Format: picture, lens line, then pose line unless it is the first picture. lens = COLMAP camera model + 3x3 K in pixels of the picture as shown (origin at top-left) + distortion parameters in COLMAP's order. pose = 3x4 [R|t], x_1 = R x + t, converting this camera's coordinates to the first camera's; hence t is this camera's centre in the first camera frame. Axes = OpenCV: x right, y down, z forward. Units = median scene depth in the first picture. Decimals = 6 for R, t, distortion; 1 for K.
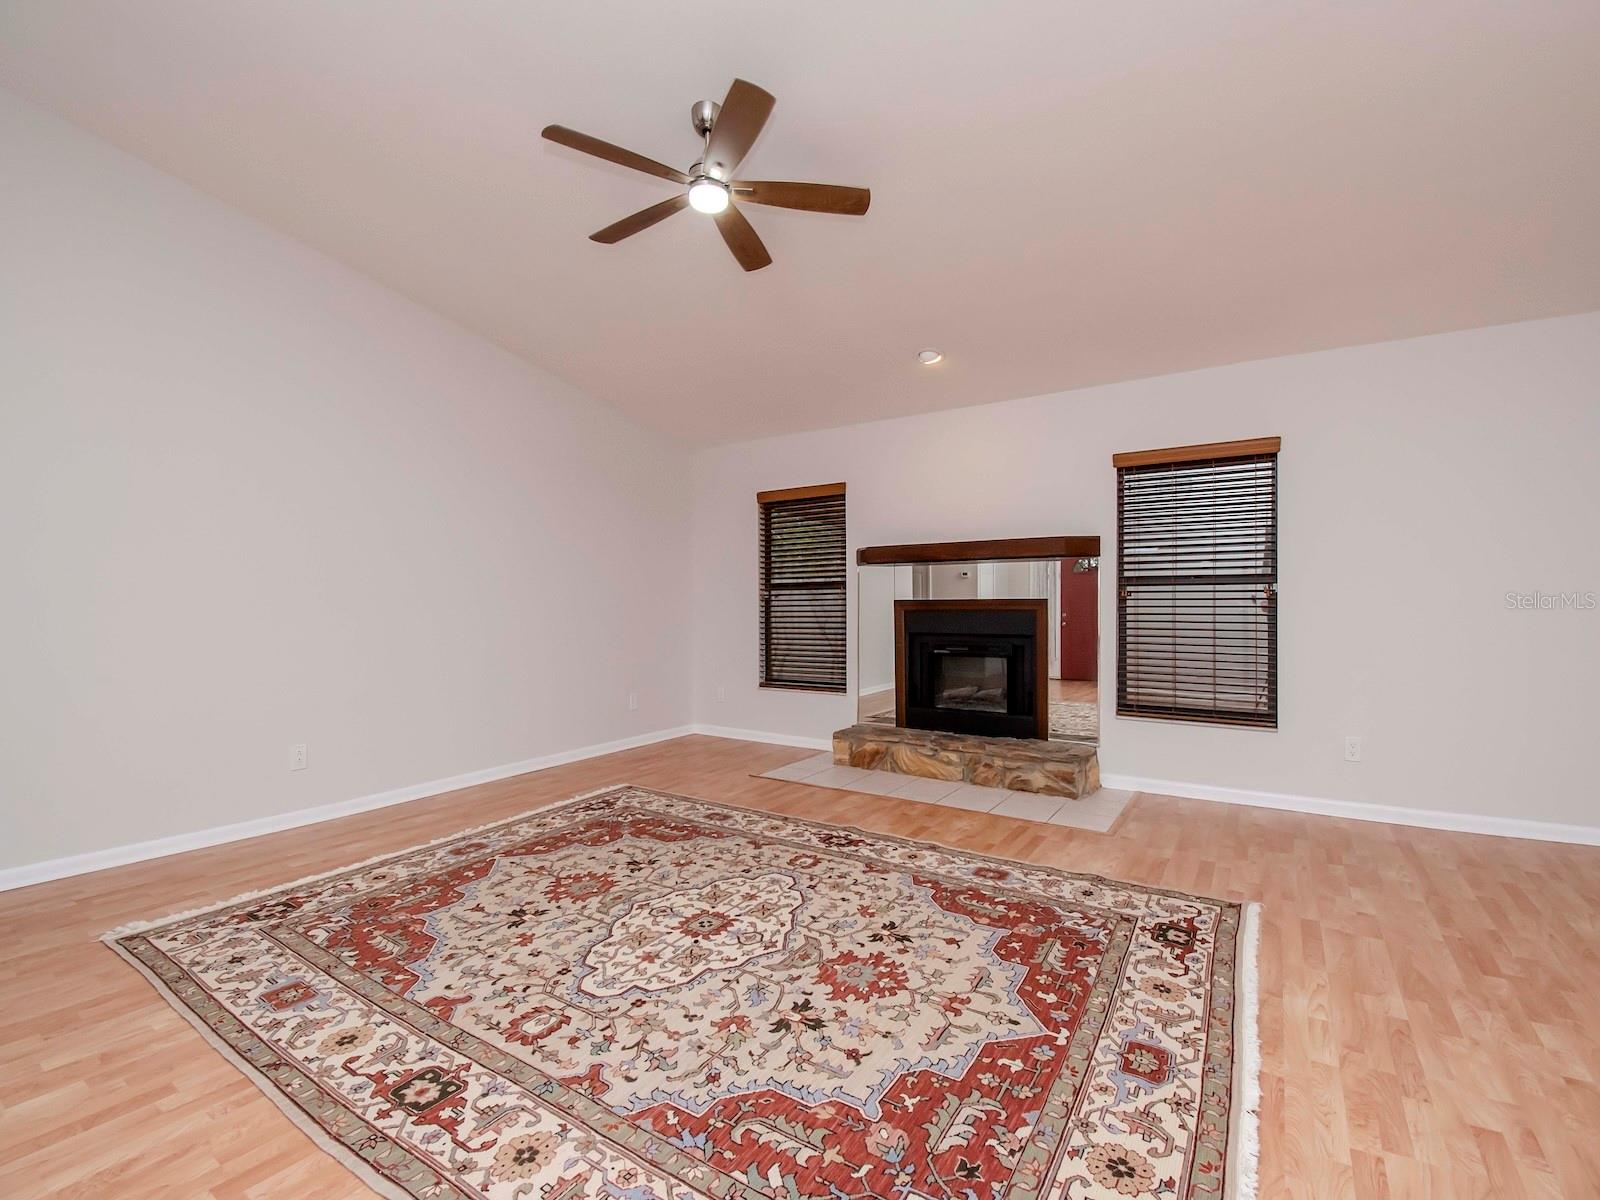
lens RADIAL K [[719.2, 0, 807.3], [0, 719.2, 602.6], [0, 0, 1]] dist [0.015904, -0.023555]
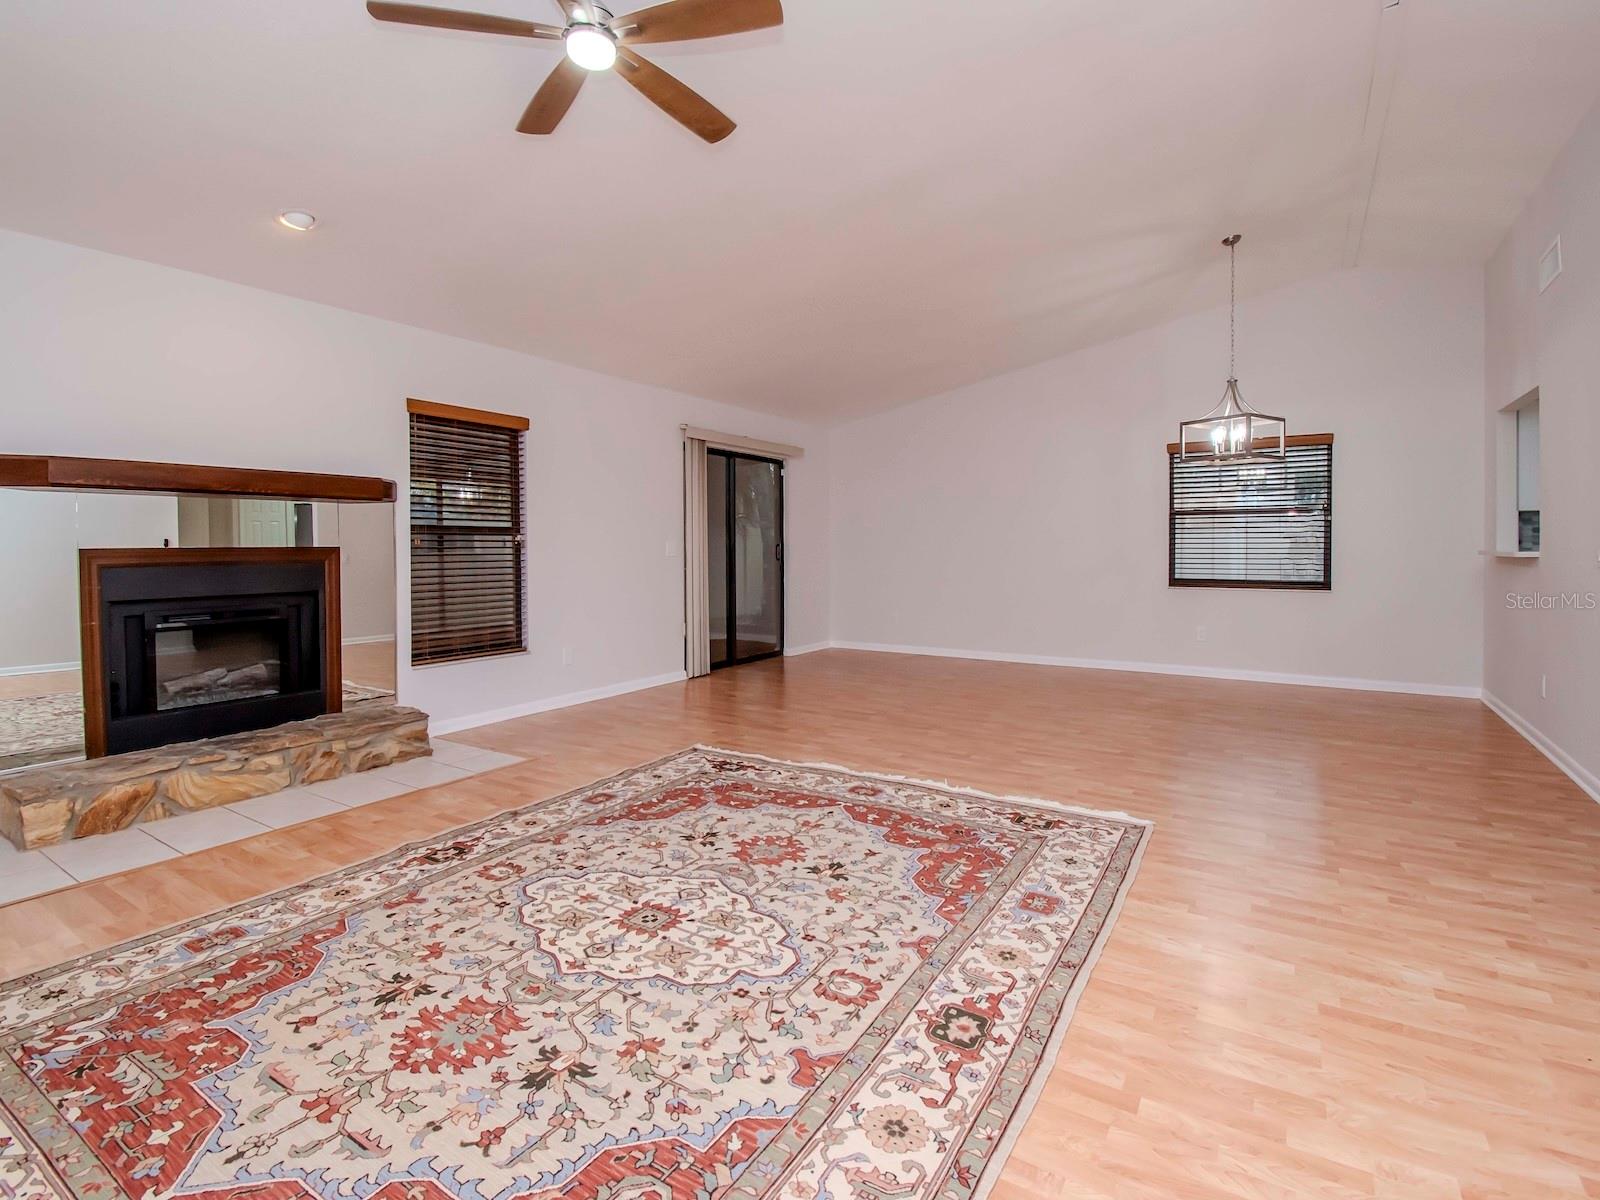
lens RADIAL K [[760.6, 0, 824.9], [0, 760.6, 559.3], [0, 0, 1]] dist [0.014171, -0.020487]
pose [[-0.032555, -0.013989, 0.999372, -0.986156], [0.004282, 0.999891, 0.014136, -0.001746], [-0.999461, 0.004739, -0.032492, 0.755069]]
